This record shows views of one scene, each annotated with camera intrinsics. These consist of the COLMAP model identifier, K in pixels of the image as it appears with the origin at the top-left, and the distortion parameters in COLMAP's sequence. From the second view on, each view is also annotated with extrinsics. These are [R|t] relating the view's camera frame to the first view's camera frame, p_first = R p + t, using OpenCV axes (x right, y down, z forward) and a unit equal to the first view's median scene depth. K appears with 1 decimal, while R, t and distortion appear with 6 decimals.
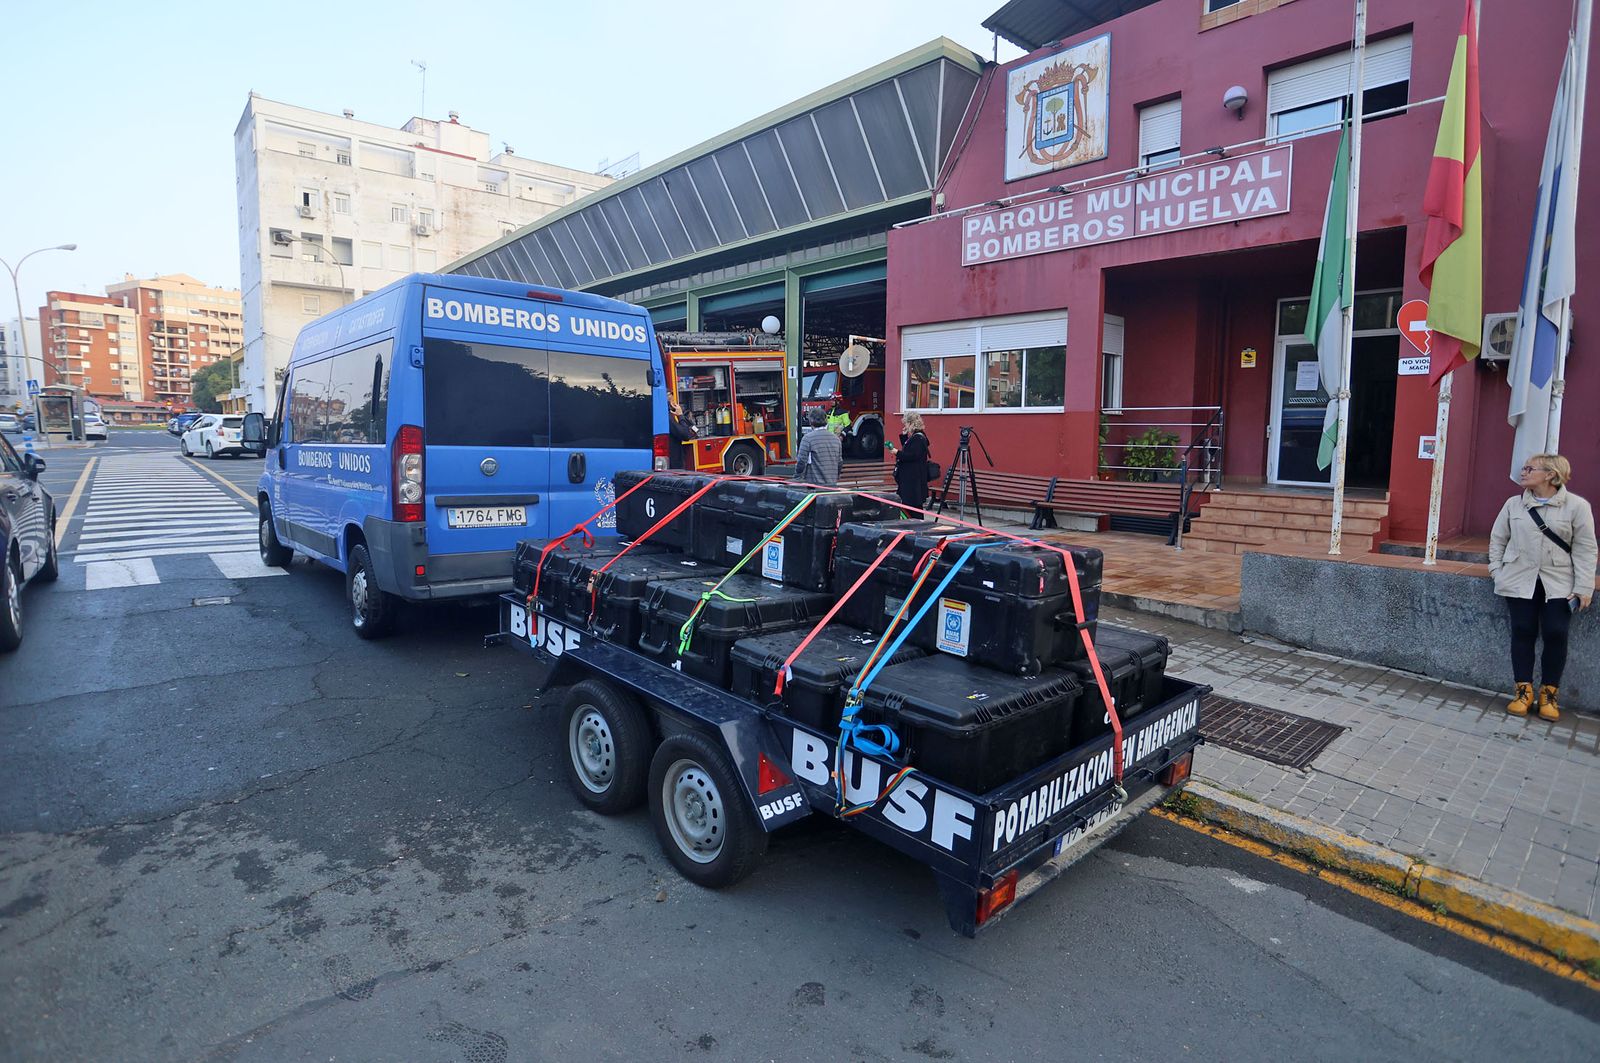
lens RADIAL K [[763.0, 0, 808.0], [0, 763.0, 491.9], [0, 0, 1]] dist [-0.052270, 0.019830]
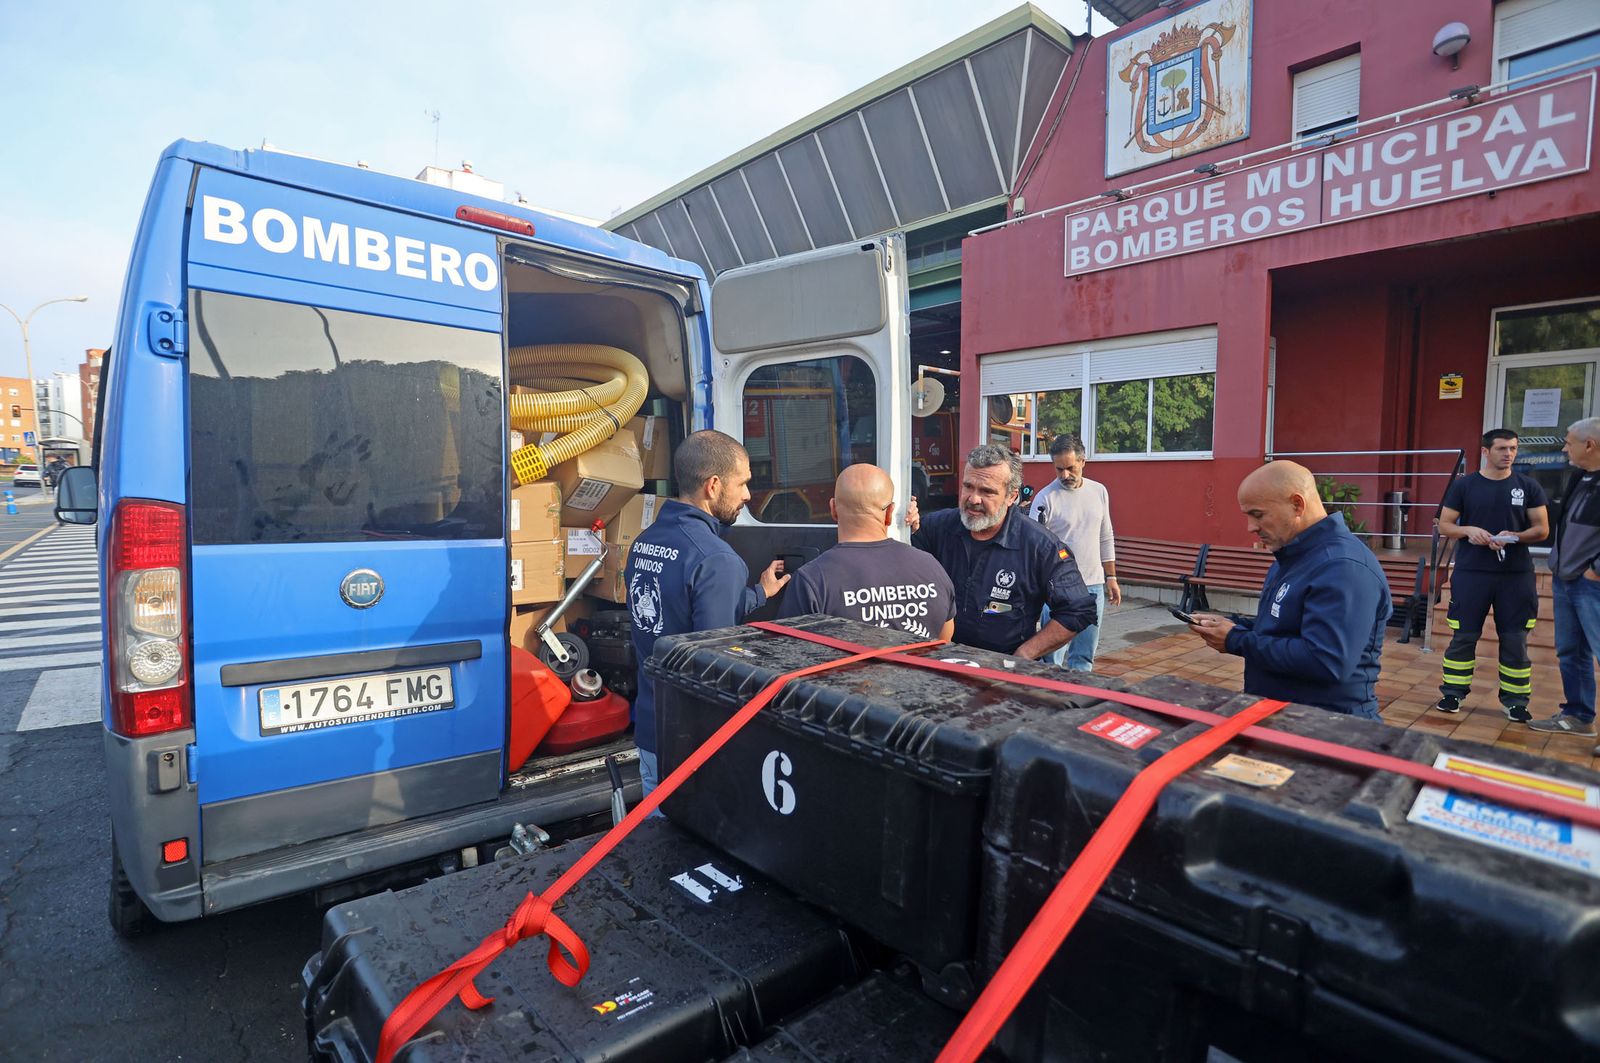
lens RADIAL K [[763.0, 0, 803.4], [0, 763.0, 528.3], [0, 0, 1]] dist [-0.052270, 0.019830]
pose [[0.999740, -0.005472, -0.022149, -0.057284], [0.005108, 0.999851, -0.016474, -0.022206], [0.022236, 0.016356, 0.999619, 0.211709]]
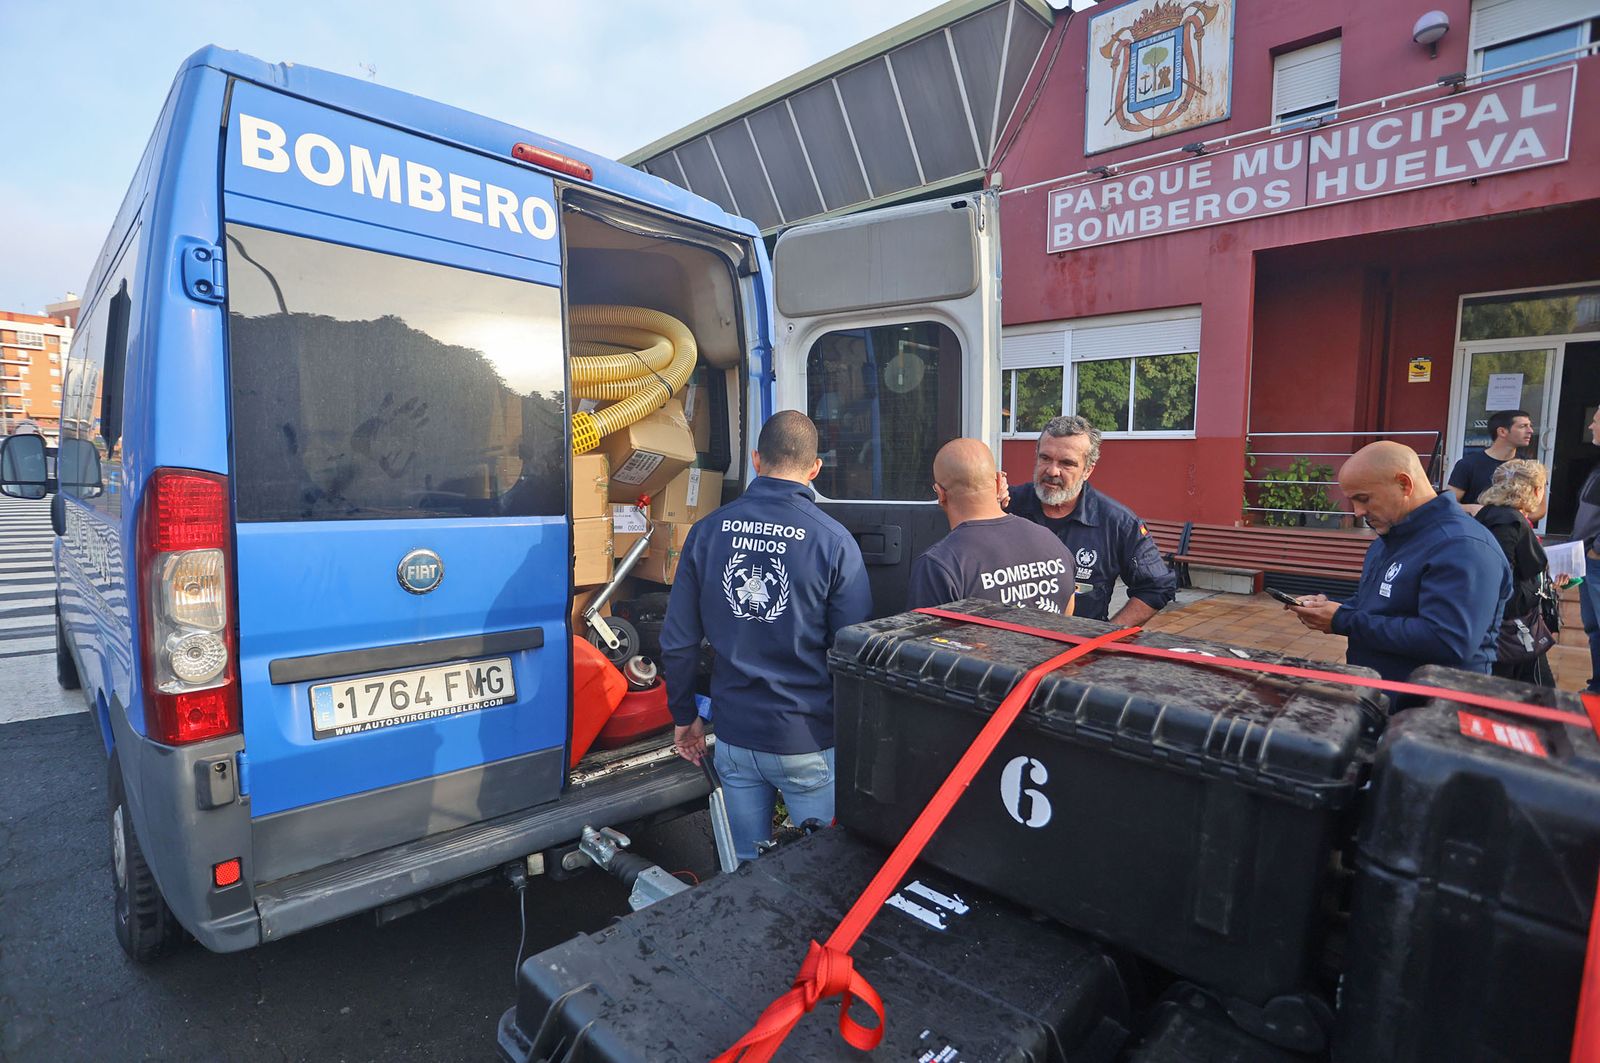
lens RADIAL K [[763.0, 0, 804.4], [0, 763.0, 529.3], [0, 0, 1]] dist [-0.052270, 0.019830]
pose [[0.999057, -0.003669, 0.043261, -0.089410], [0.003020, 0.999882, 0.015047, -0.022399], [-0.043311, -0.014903, 0.998950, 0.224483]]
